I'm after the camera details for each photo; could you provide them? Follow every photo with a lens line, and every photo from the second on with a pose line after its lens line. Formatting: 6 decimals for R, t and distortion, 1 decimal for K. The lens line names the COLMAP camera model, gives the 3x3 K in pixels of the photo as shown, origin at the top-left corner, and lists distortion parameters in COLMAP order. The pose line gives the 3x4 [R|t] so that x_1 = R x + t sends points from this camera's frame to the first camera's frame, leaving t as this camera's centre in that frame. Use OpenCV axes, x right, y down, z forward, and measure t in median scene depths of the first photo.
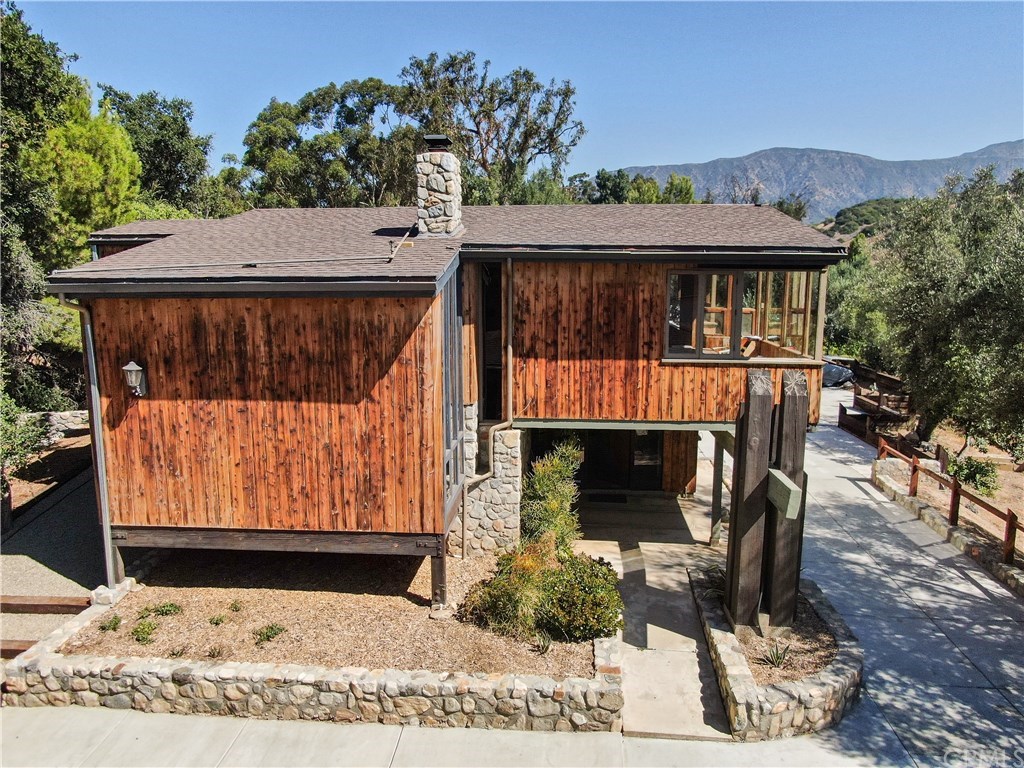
lens RADIAL K [[732.3, 0, 512.0], [0, 732.3, 384.0], [0, 0, 1]] dist [-0.015355, 0.004270]
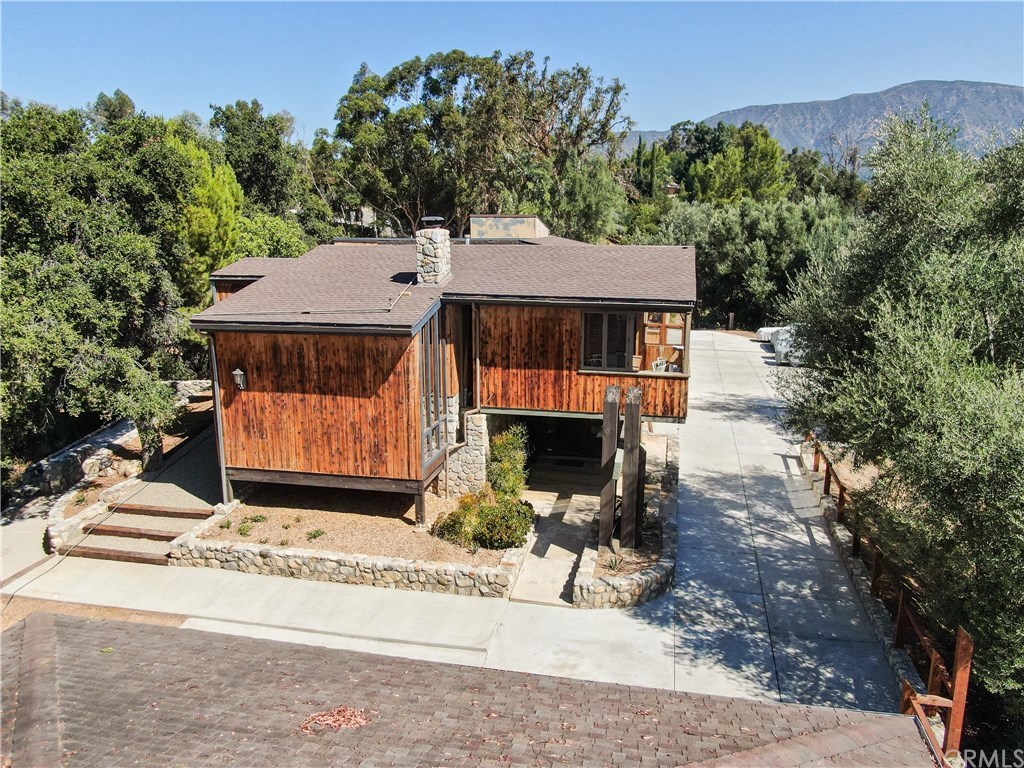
lens RADIAL K [[764.8, 0, 512.0], [0, 764.8, 384.0], [0, 0, 1]] dist [-0.009362, -0.002144]
pose [[0.990999, 0.027774, -0.130954, 0.283534], [-0.020117, 0.998029, 0.059436, -0.098273], [0.132347, -0.056267, 0.989605, -0.556374]]
